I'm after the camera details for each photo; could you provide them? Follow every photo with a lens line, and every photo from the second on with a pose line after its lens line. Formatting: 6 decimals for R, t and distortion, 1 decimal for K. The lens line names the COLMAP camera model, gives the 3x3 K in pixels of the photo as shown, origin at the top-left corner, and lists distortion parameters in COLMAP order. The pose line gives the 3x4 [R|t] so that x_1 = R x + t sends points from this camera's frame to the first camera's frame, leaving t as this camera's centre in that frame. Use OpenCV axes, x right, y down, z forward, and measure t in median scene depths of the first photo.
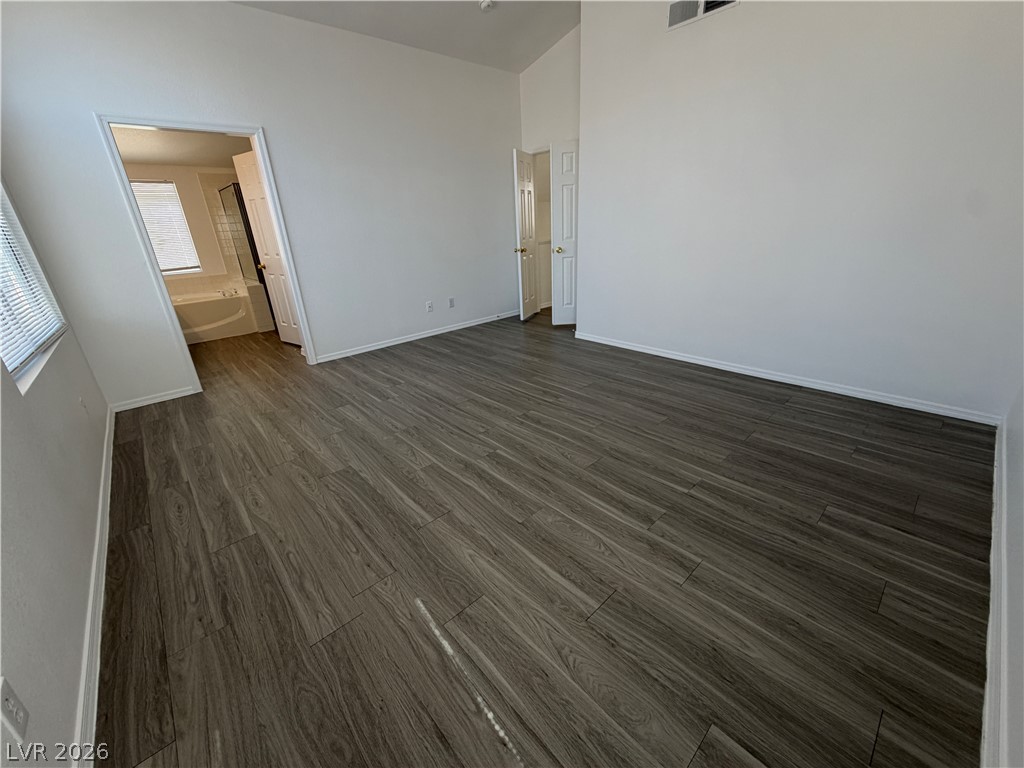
lens RADIAL K [[407.7, 0, 506.0], [0, 407.7, 386.0], [0, 0, 1]] dist [-0.000508, 0.000644]
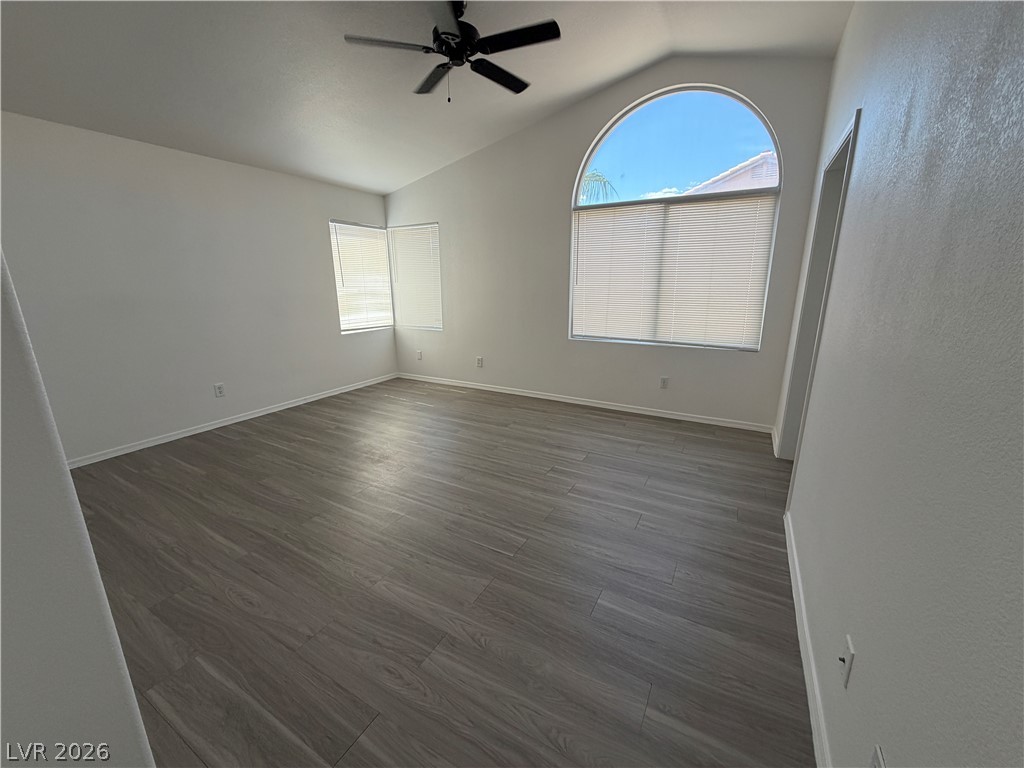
lens RADIAL K [[407.7, 0, 508.2], [0, 407.7, 385.1], [0, 0, 1]] dist [-0.000508, 0.000644]
pose [[-0.948276, 0.128709, -0.290184, 0.057272], [-0.070082, 0.806683, 0.586814, -0.752716], [0.309615, 0.576798, -0.755938, 1.771258]]
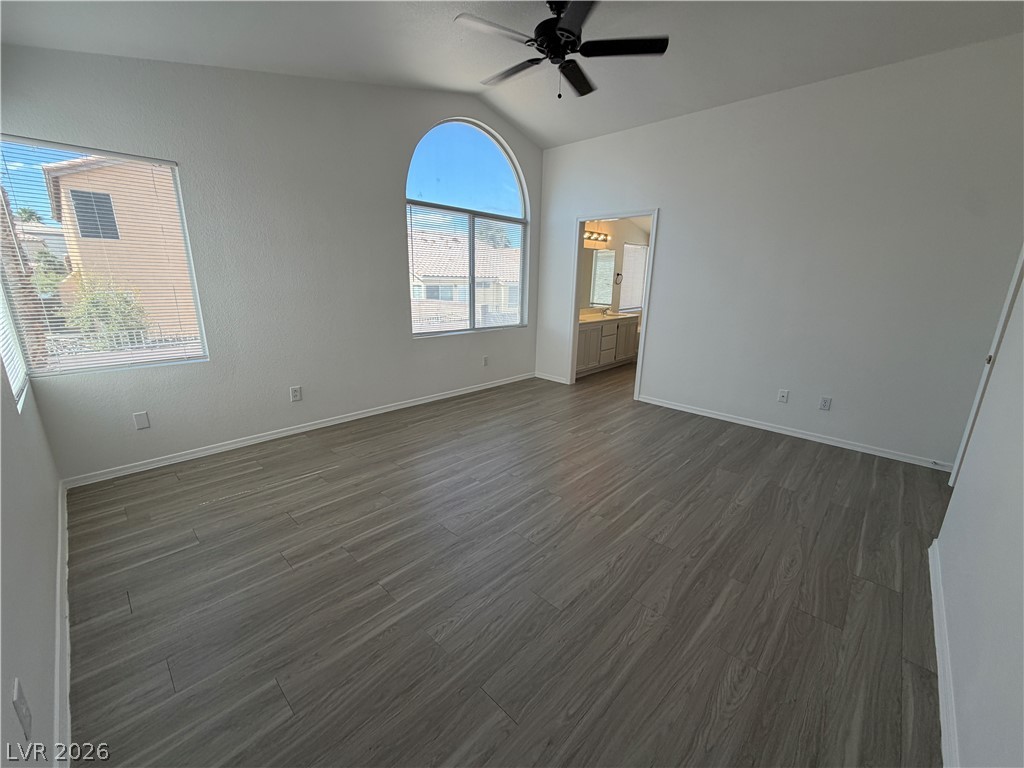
lens RADIAL K [[407.7, 0, 511.1], [0, 407.7, 384.8], [0, 0, 1]] dist [-0.000508, 0.000644]
pose [[0.078453, 0.300804, -0.950453, 0.855112], [-0.393529, 0.885312, 0.247705, -0.348440], [0.915959, 0.354598, 0.187831, 0.654924]]
